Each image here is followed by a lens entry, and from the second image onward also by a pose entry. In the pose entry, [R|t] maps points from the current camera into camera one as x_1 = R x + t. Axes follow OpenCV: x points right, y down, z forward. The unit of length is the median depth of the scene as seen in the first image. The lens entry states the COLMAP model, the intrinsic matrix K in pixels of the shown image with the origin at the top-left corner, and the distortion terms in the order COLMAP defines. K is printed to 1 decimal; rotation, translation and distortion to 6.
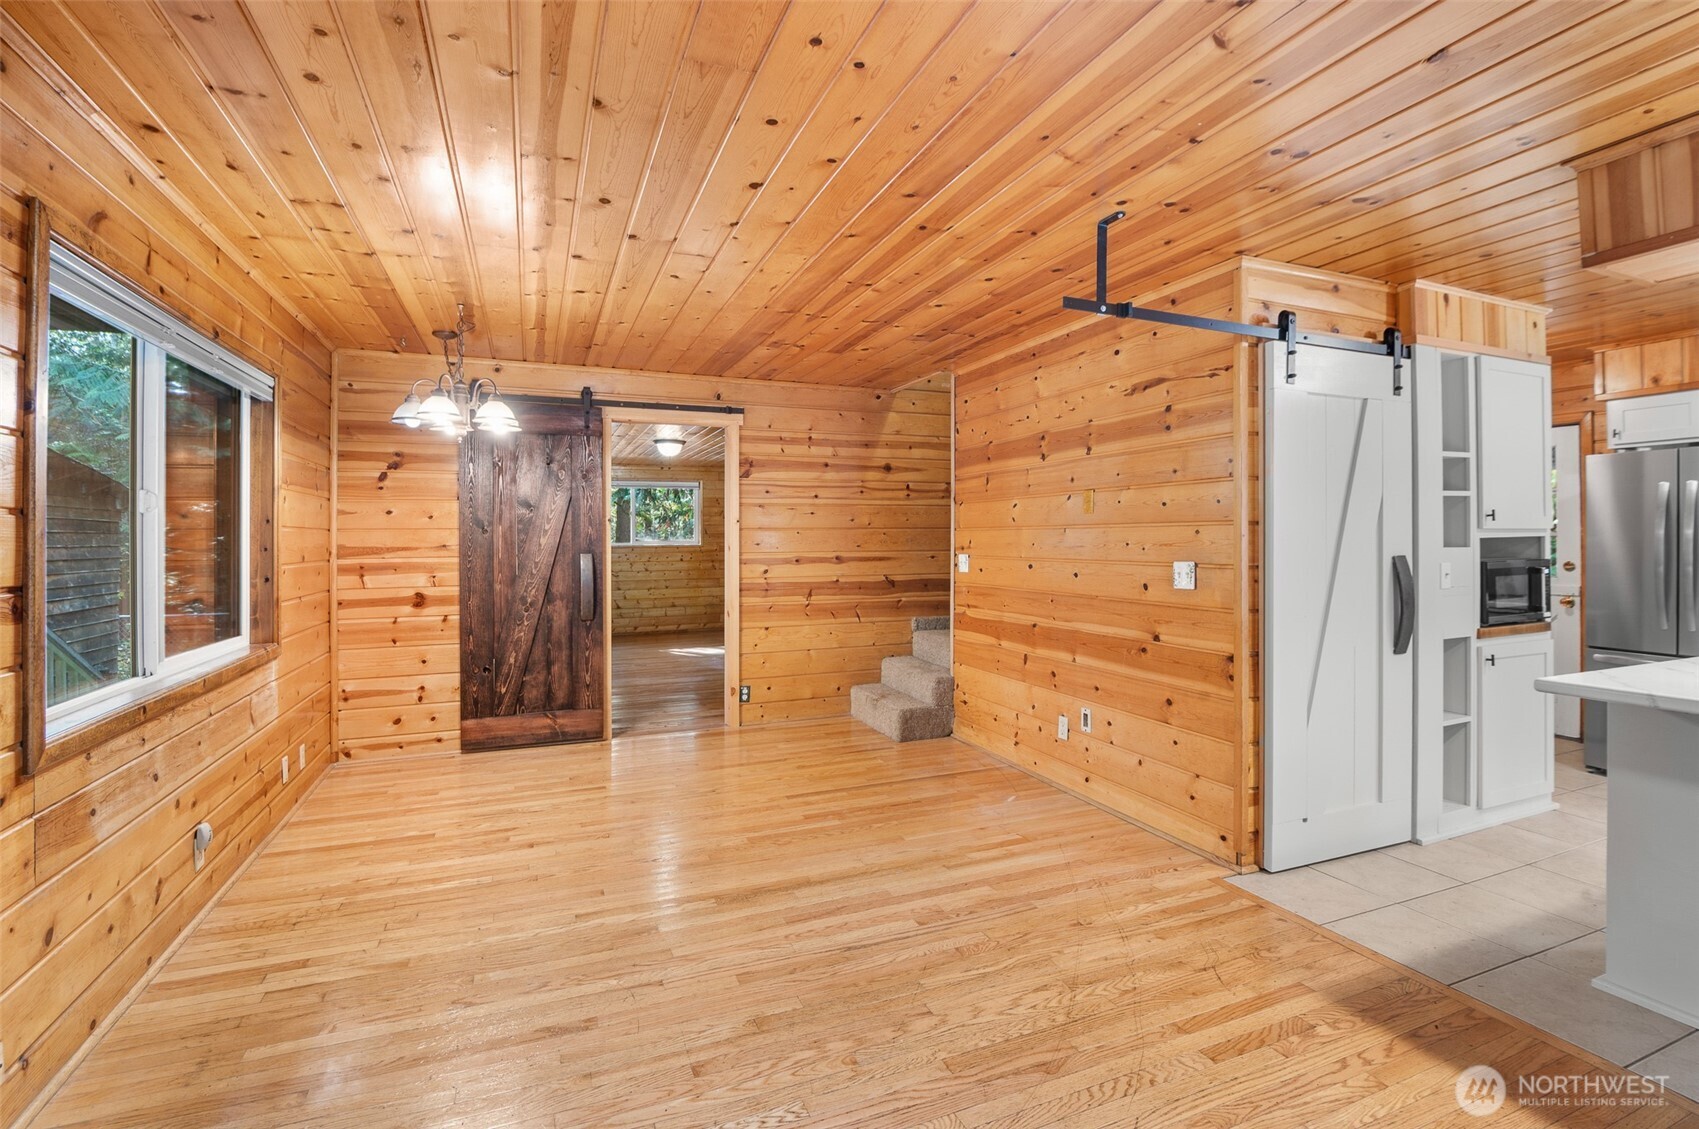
lens RADIAL K [[782.1, 0, 850.2], [0, 782.1, 551.7], [0, 0, 1]] dist [0.000620, -0.015348]
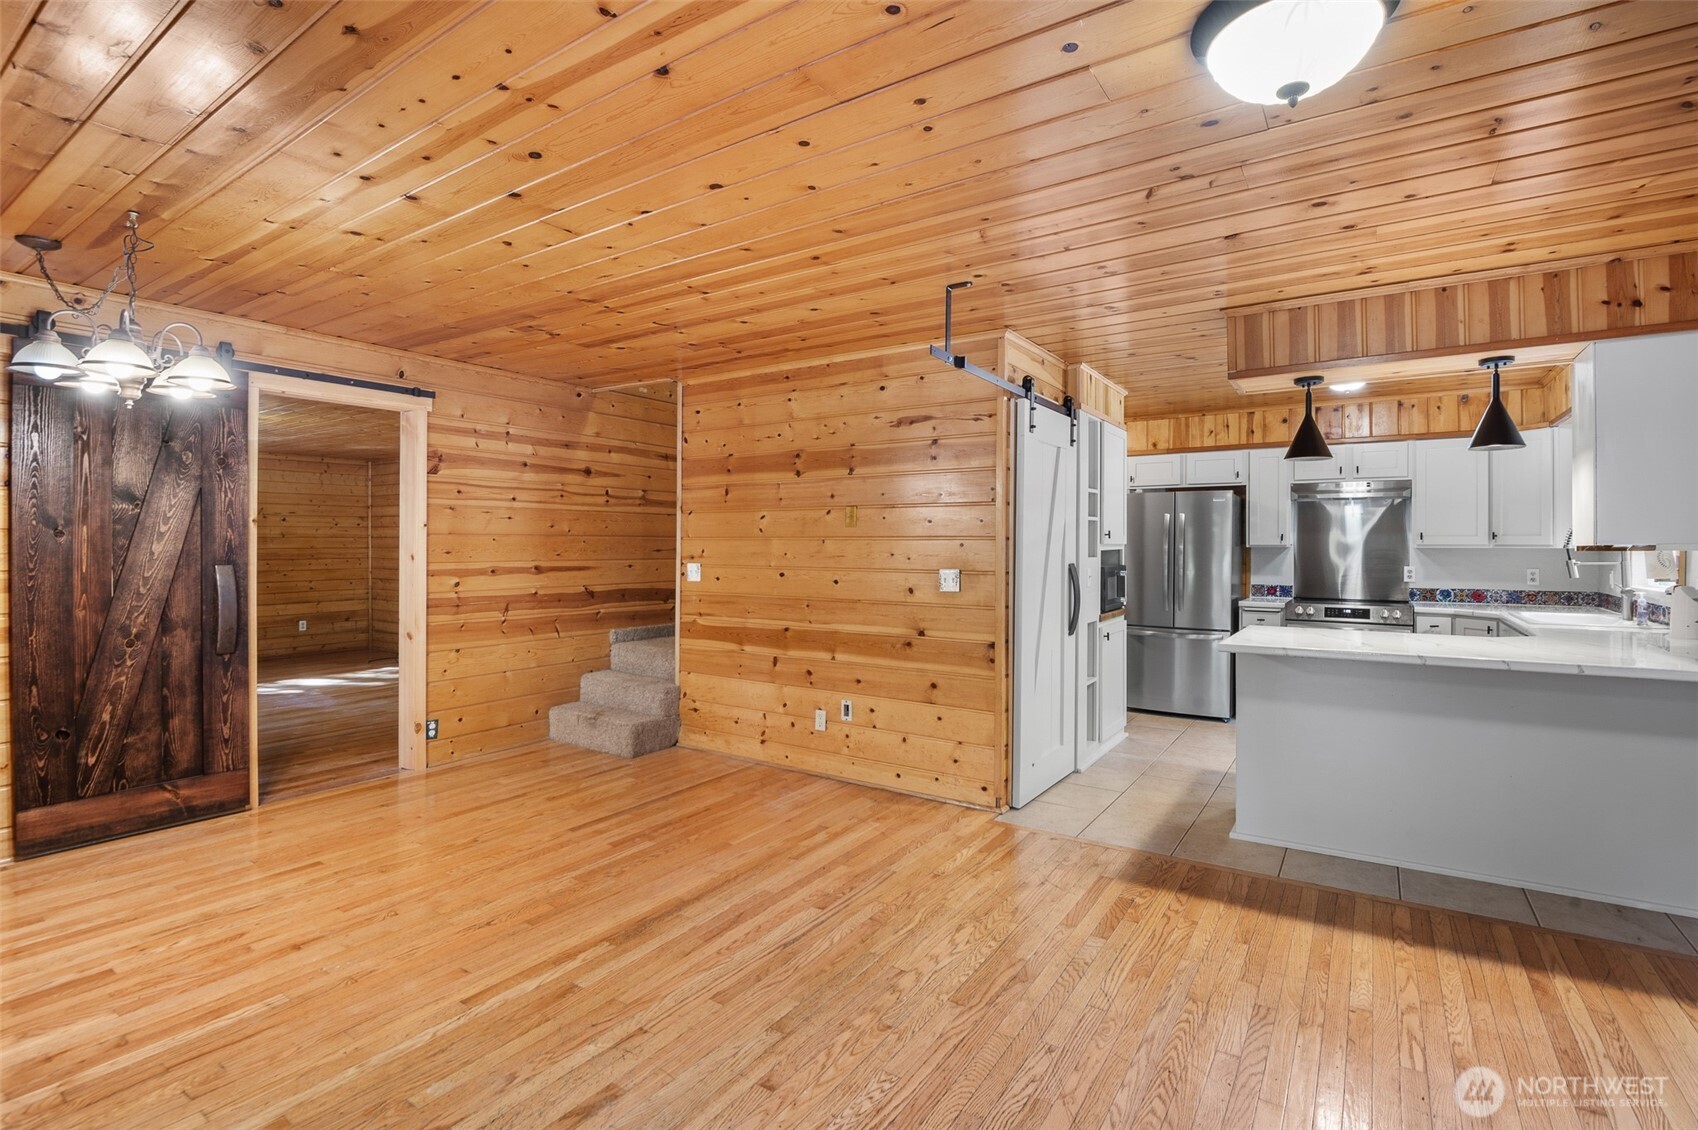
lens RADIAL K [[789.9, 0, 849.0], [0, 789.9, 565.0], [0, 0, 1]] dist [0.000282, -0.015689]
pose [[0.830774, -0.005894, 0.556579, -0.308100], [0.001317, 0.999962, 0.008624, -0.003682], [-0.556609, -0.006431, 0.830750, 0.051300]]
